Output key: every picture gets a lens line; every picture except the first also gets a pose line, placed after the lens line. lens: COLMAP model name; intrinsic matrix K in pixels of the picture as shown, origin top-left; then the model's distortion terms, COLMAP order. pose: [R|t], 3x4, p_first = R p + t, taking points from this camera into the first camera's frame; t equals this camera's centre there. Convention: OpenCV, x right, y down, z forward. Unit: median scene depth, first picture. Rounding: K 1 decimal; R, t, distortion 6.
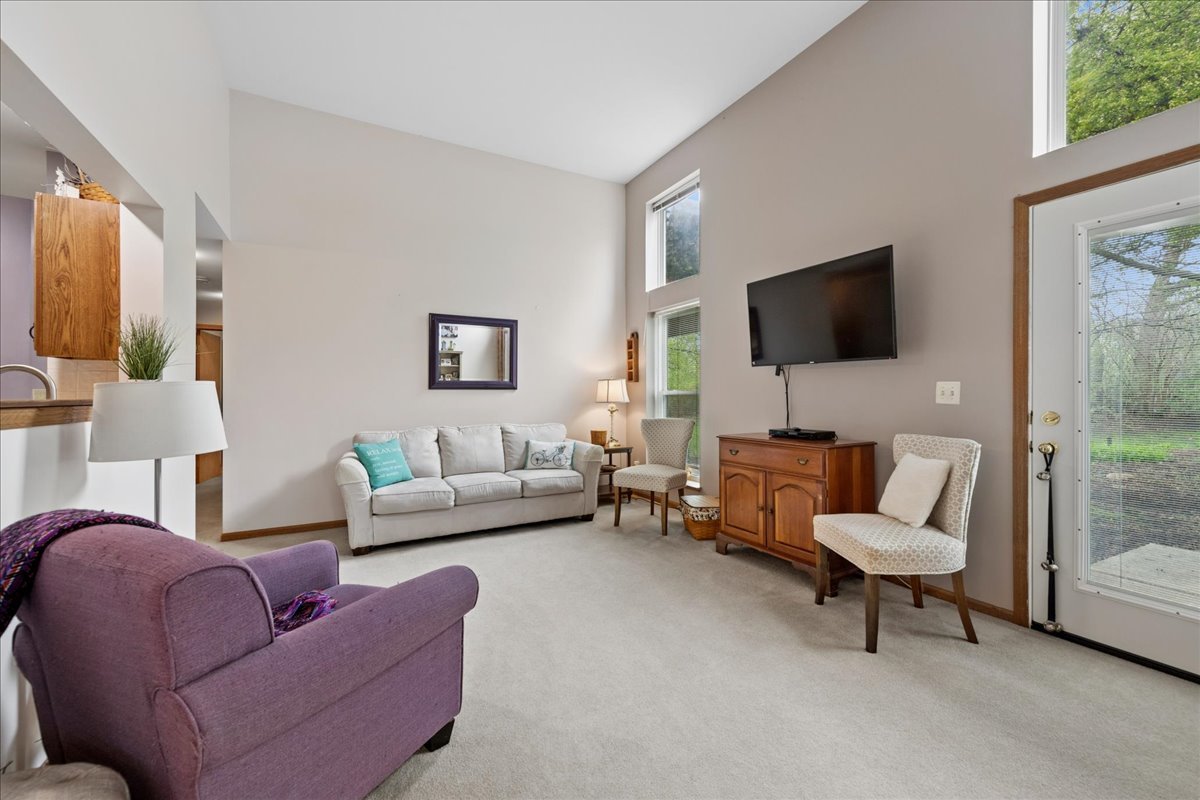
lens RADIAL K [[474.1, 0, 604.8], [0, 474.1, 395.6], [0, 0, 1]] dist [0.001017, -0.000122]
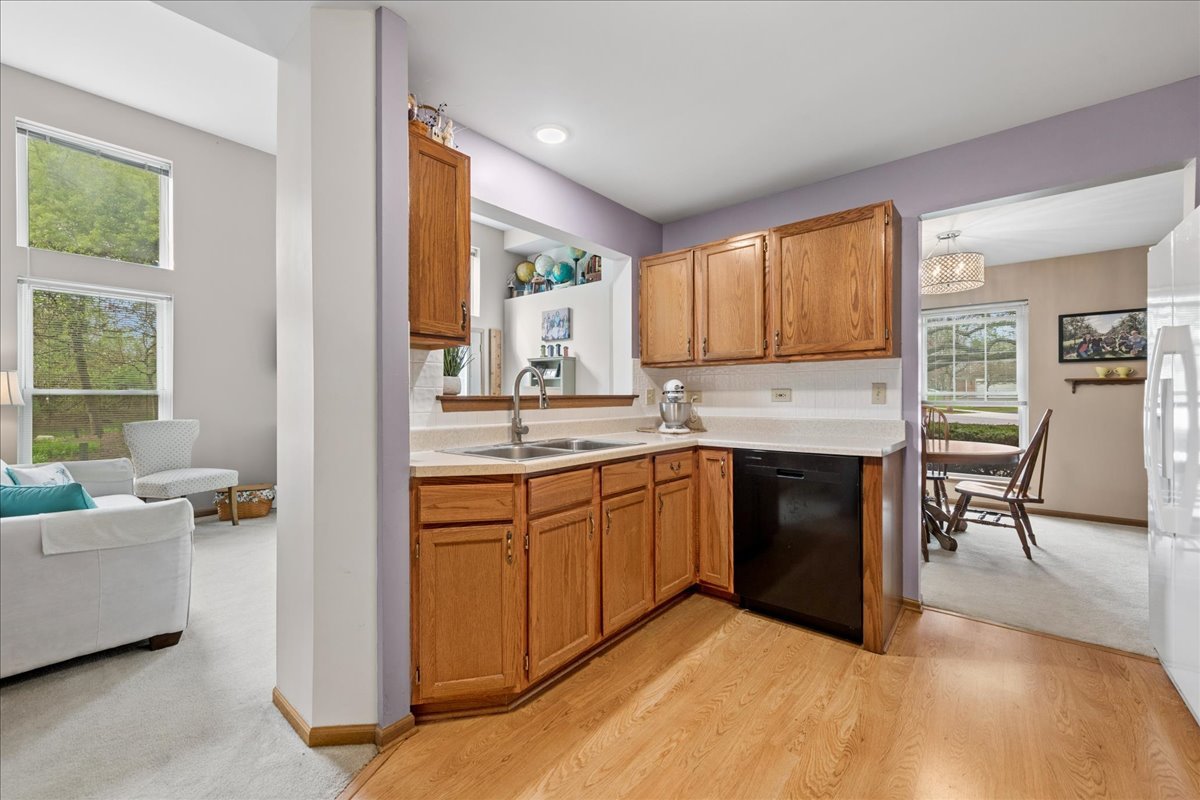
lens RADIAL K [[474.1, 0, 604.8], [0, 474.1, 395.6], [0, 0, 1]] dist [0.001017, -0.000122]
pose [[-0.374619, 0.004231, 0.927169, -1.364931], [0.000402, 0.999990, -0.004401, 0.006351], [-0.927179, -0.001276, -0.374617, 0.710773]]
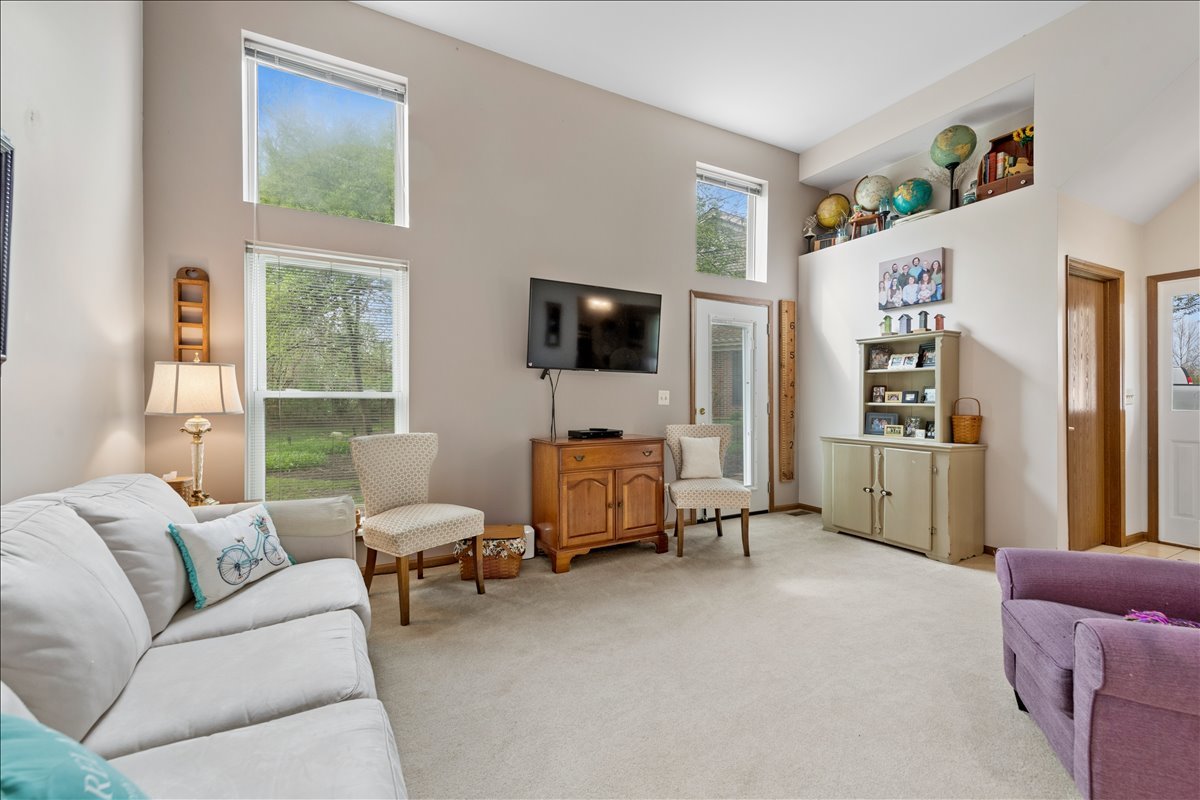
lens RADIAL K [[489.9, 0, 600.0], [0, 489.9, 400.0], [0, 0, 1]] dist [0.001735, 0.000018]
pose [[0.004934, 0.000697, 0.999988, -0.702647], [0.000687, 1.000000, -0.000700, 0.002343], [-0.999988, 0.000691, 0.004933, 0.930961]]
